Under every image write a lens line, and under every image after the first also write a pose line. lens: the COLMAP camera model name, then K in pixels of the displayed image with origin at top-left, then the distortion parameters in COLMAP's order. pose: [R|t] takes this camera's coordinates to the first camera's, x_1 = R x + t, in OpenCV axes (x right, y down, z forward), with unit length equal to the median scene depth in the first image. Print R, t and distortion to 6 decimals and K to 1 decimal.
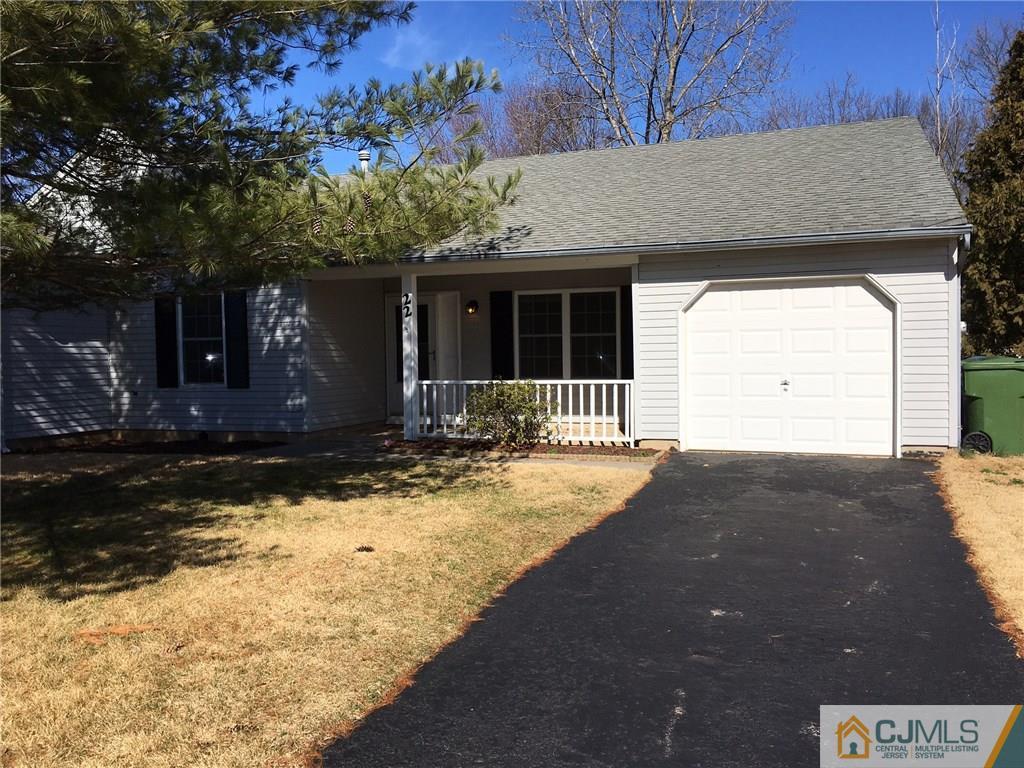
lens RADIAL K [[867.3, 0, 511.5], [0, 867.3, 384.3], [0, 0, 1]] dist [0.036830, -0.014259]
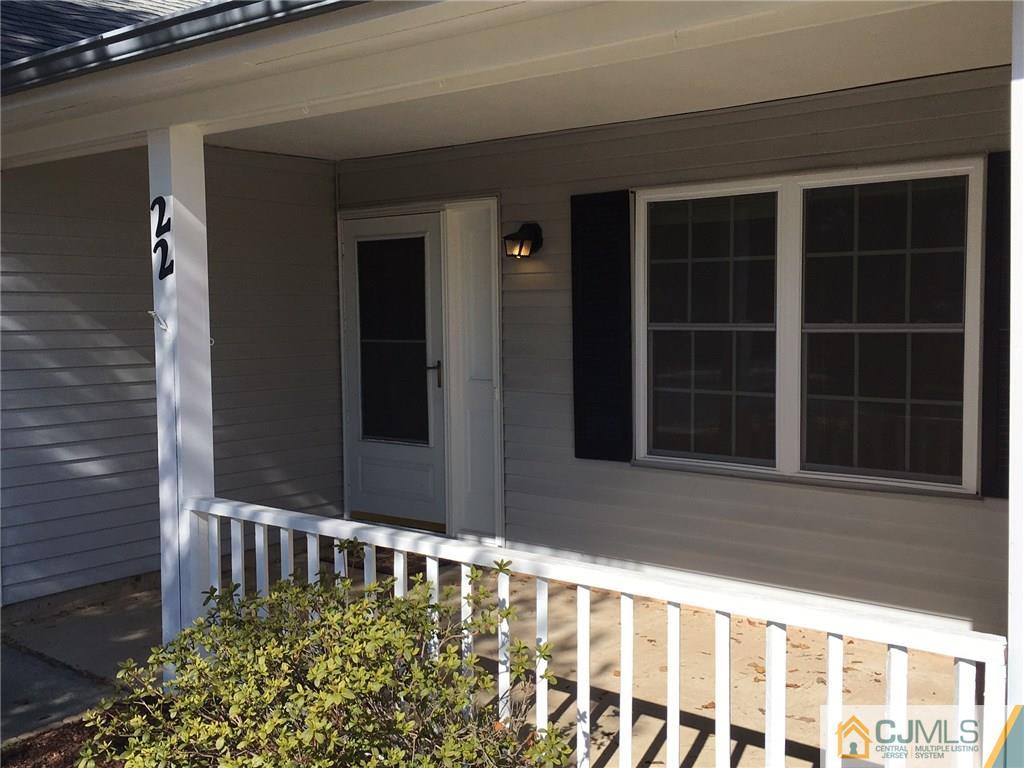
lens RADIAL K [[1047.2, 0, 512.8], [0, 1047.2, 383.4], [0, 0, 1]] dist [0.026930, 0.000000]
pose [[0.947260, 0.028100, -0.319232, 0.087184], [-0.014772, 0.998918, 0.044094, -0.051235], [0.320126, -0.037053, 0.946650, 0.602992]]
